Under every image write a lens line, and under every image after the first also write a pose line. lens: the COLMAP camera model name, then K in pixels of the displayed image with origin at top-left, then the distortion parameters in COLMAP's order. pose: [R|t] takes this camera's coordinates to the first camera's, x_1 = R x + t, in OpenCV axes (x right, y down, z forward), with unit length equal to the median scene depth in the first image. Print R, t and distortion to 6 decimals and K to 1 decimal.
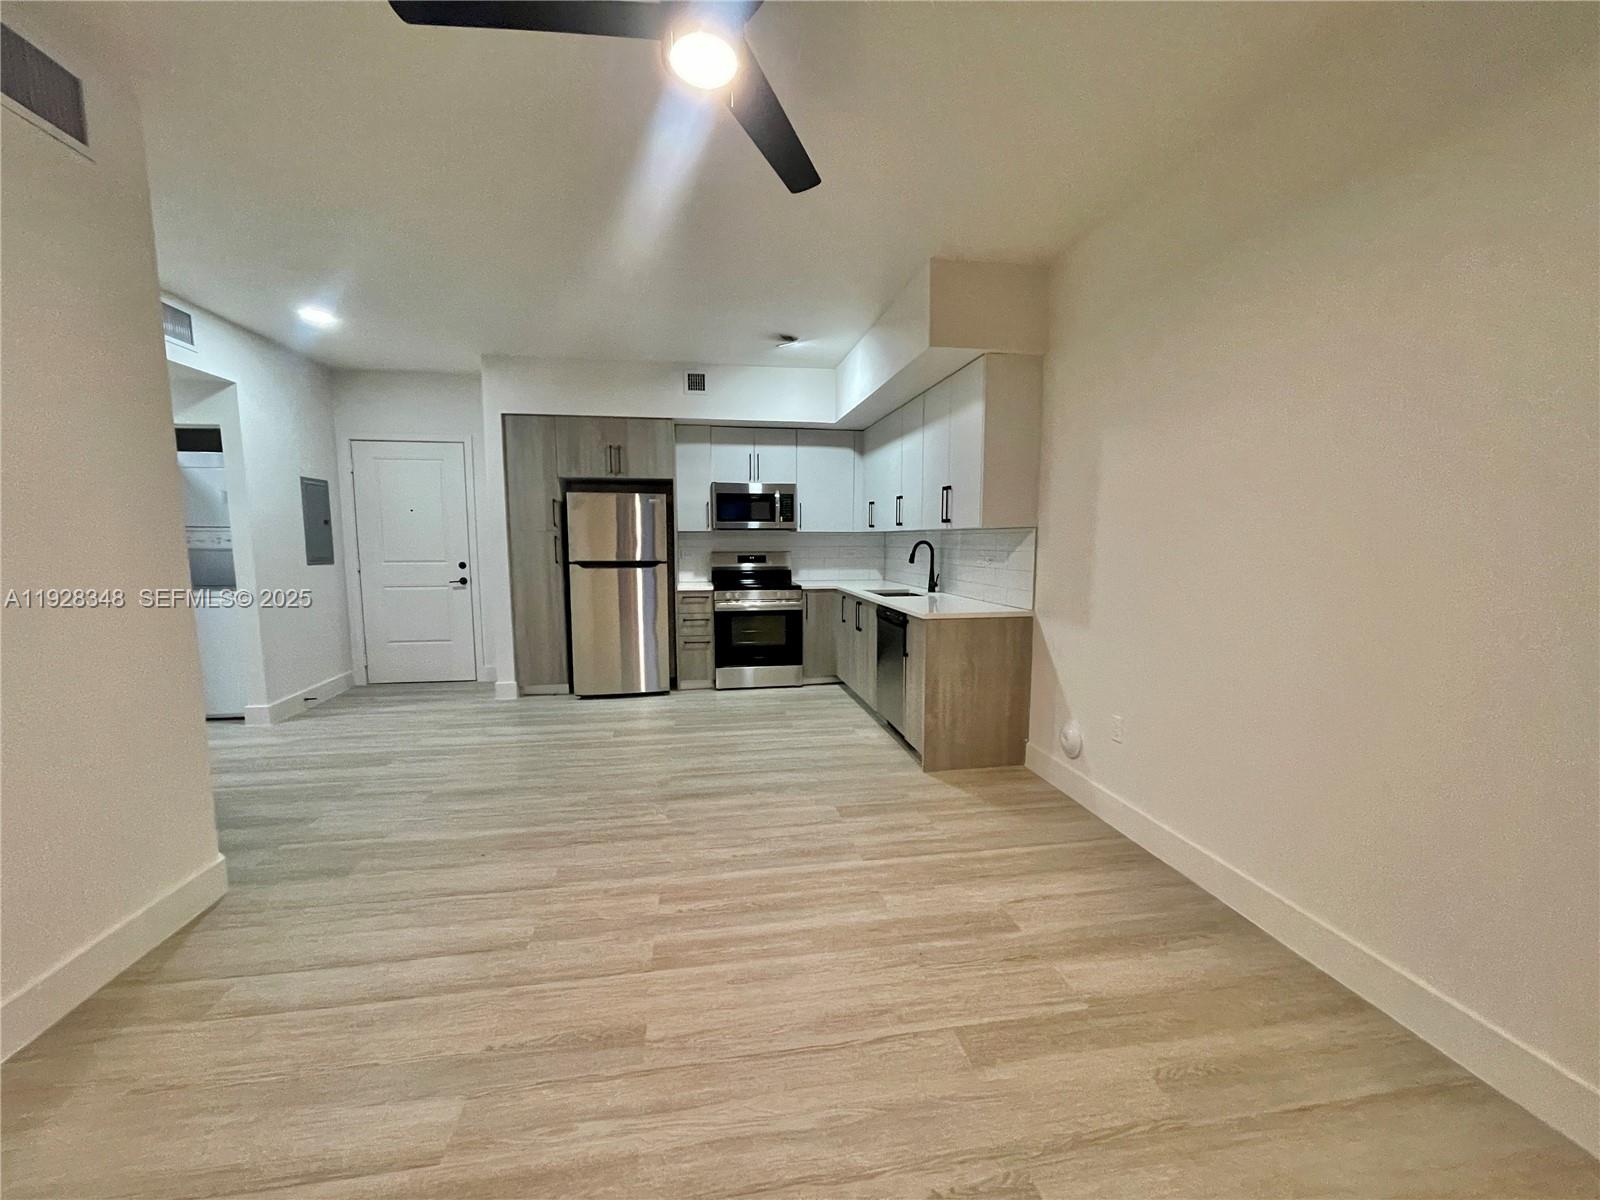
lens RADIAL K [[643.2, 0, 800.9], [0, 643.2, 608.6], [0, 0, 1]] dist [0.000860, 0.000044]
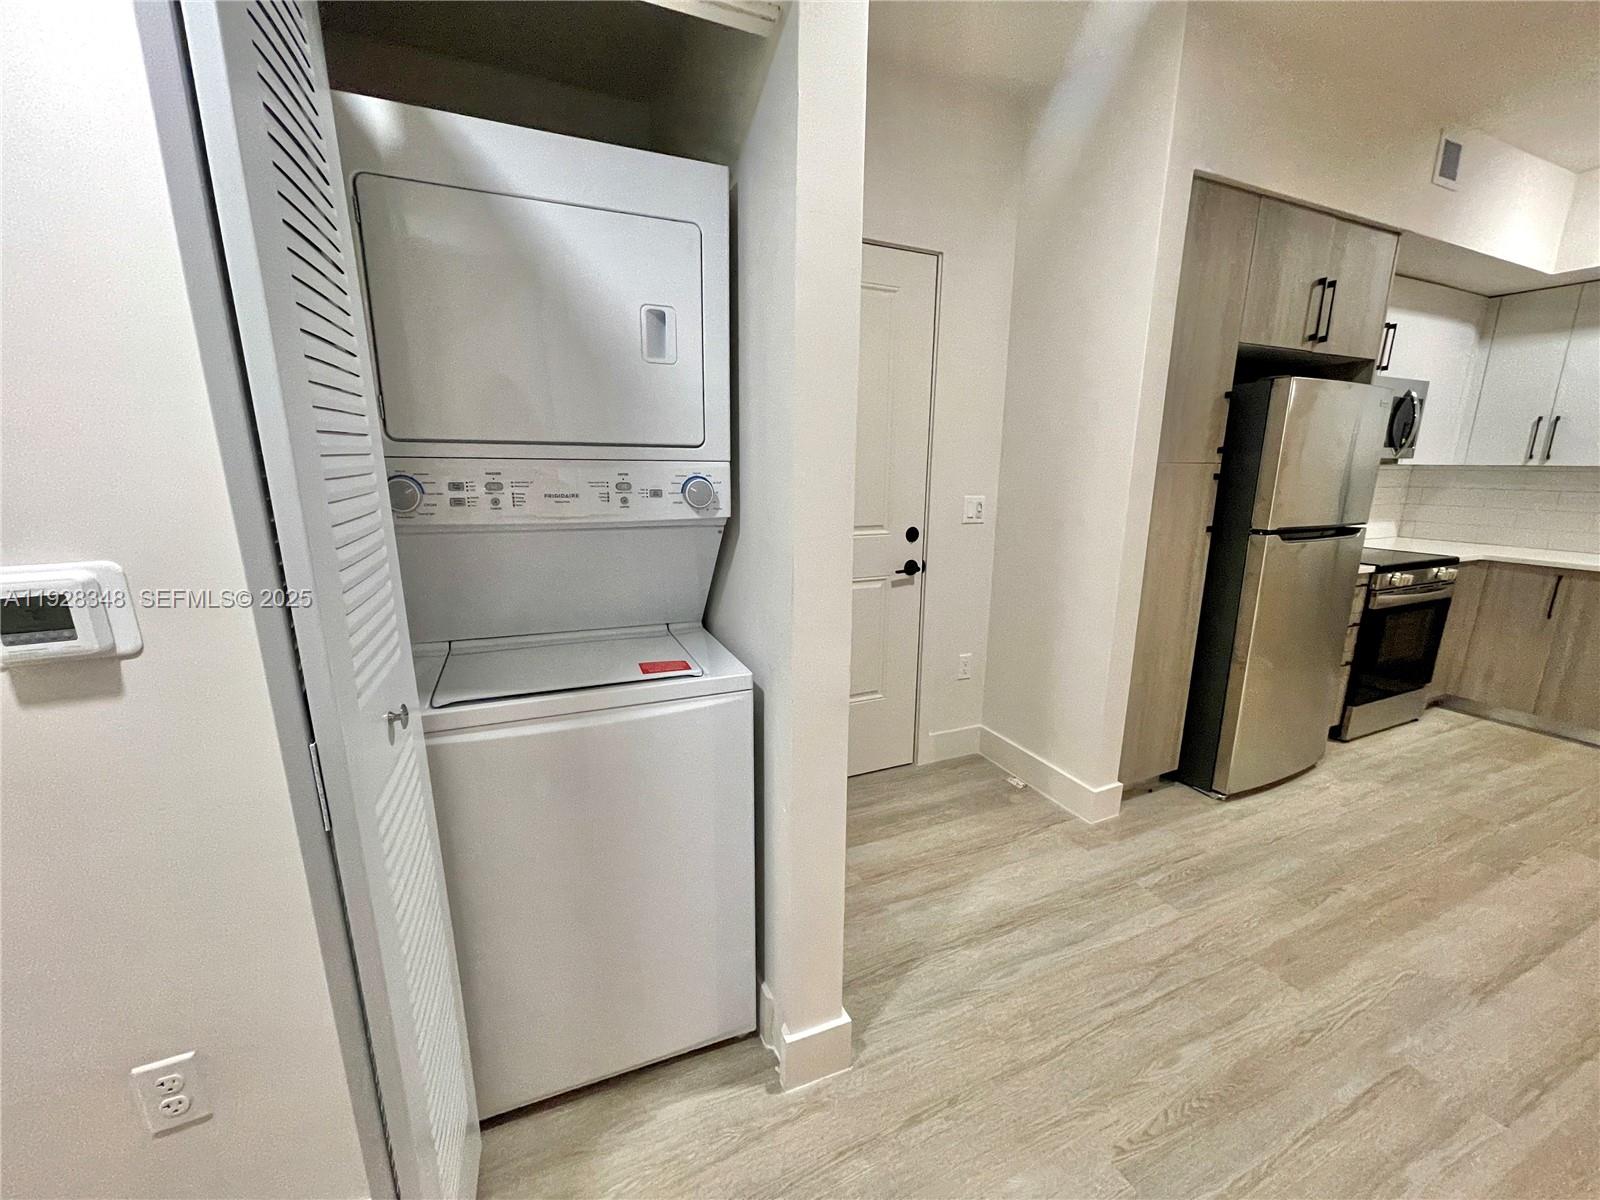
lens RADIAL K [[643.2, 0, 797.8], [0, 643.2, 597.9], [0, 0, 1]] dist [0.000860, 0.000044]
pose [[0.965989, -0.048966, 0.253906, -0.741227], [0.024696, 0.994889, 0.097909, -0.070588], [-0.257403, -0.088308, 0.962261, 0.576966]]
